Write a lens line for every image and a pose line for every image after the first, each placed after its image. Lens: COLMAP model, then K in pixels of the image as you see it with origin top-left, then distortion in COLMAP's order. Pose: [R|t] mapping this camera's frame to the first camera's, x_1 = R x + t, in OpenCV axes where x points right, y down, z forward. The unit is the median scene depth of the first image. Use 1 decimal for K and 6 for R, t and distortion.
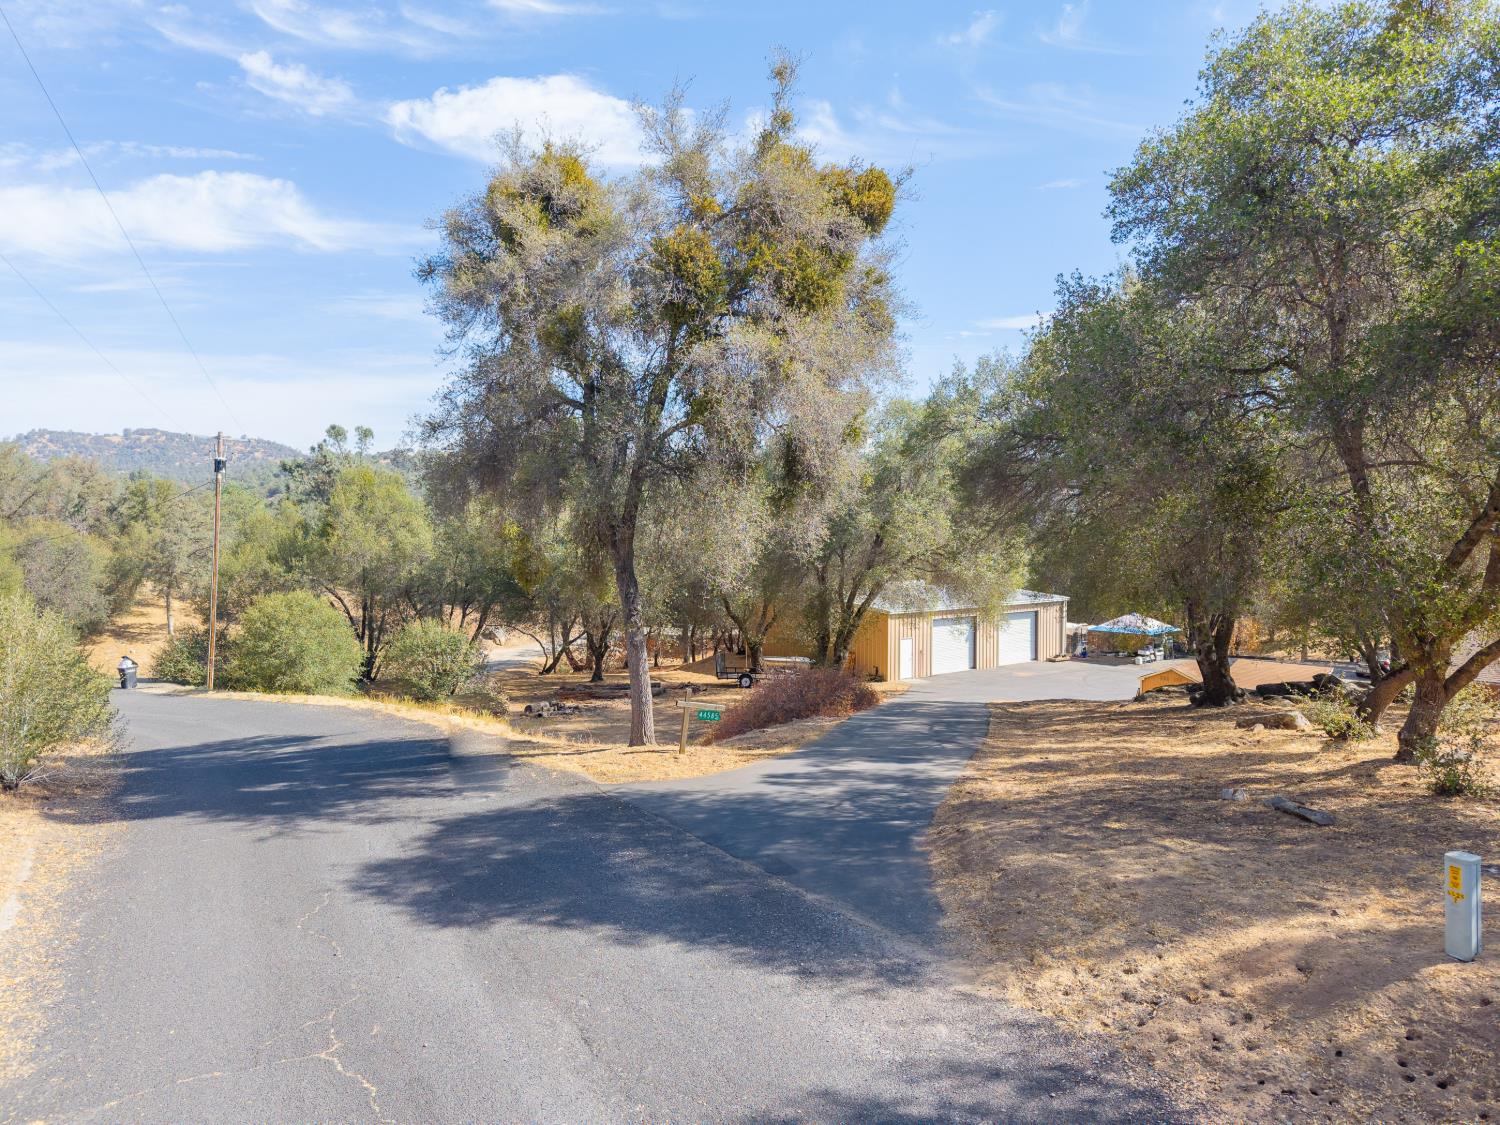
lens RADIAL K [[1001.6, 0, 750.0], [0, 1001.6, 562.5], [0, 0, 1]] dist [0.034538, -0.039647]
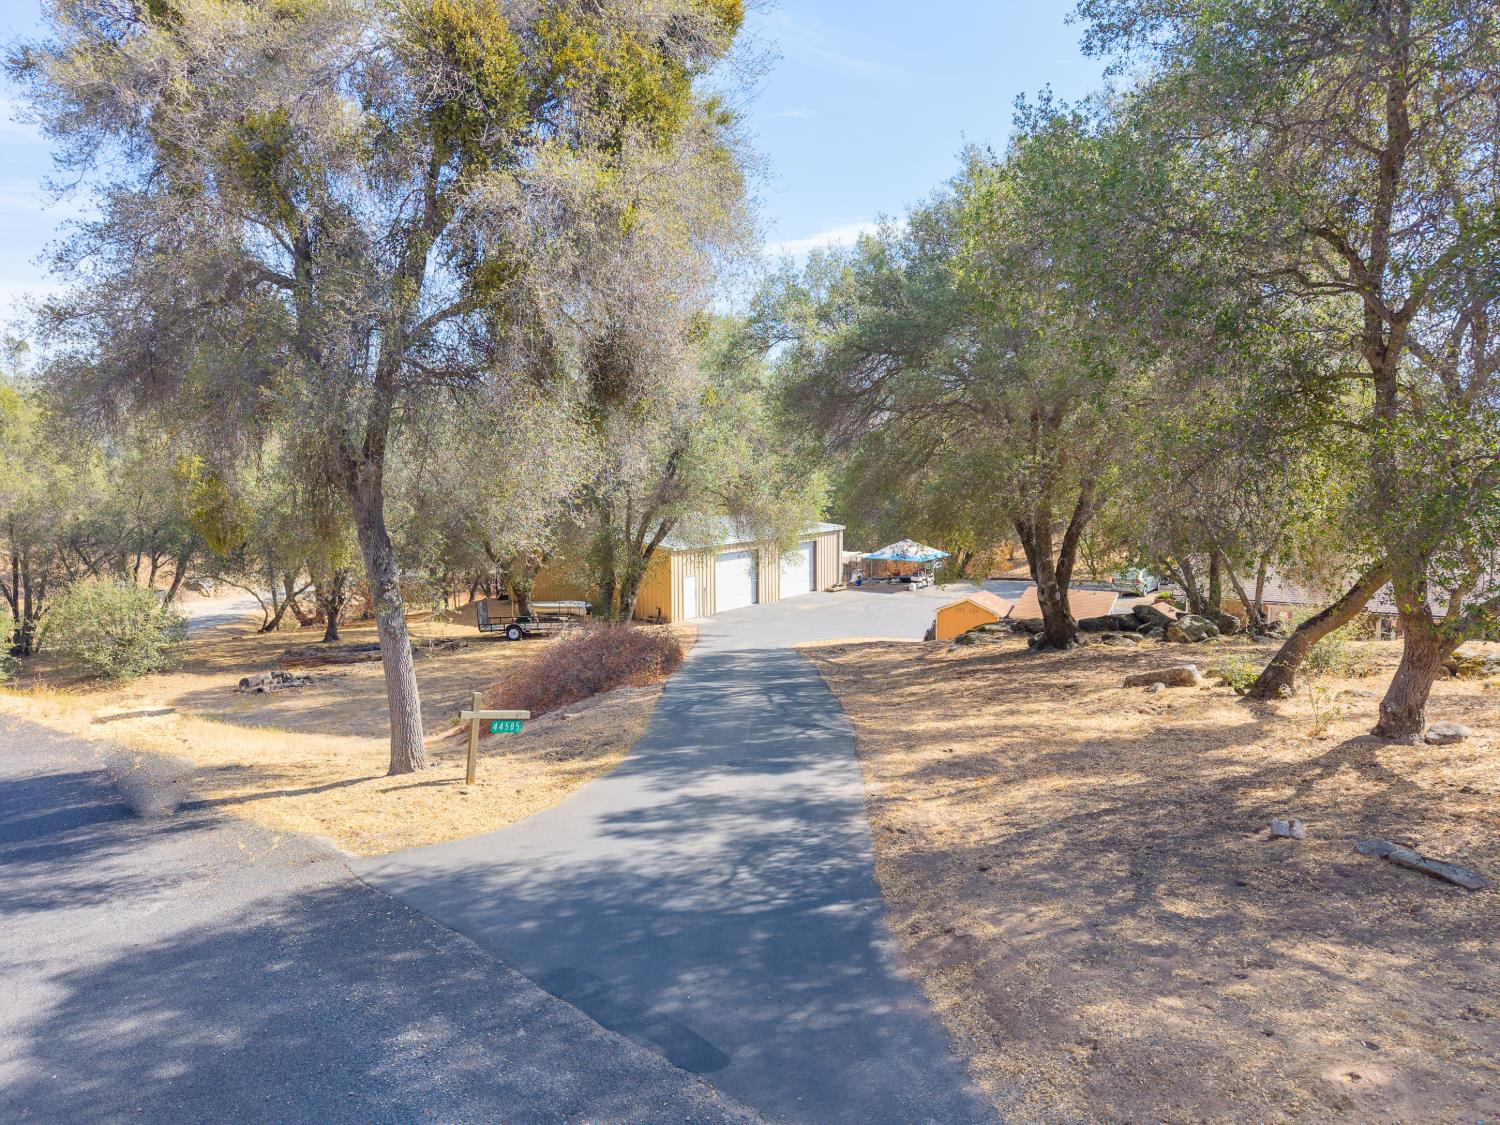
lens RADIAL K [[1058.9, 0, 771.9], [0, 1058.9, 567.9], [0, 0, 1]] dist [0.043675, -0.072027]
pose [[0.969775, -0.035351, 0.241427, -0.031893], [0.018174, 0.997166, 0.073007, -0.010101], [-0.243323, -0.066413, 0.967669, 0.195742]]
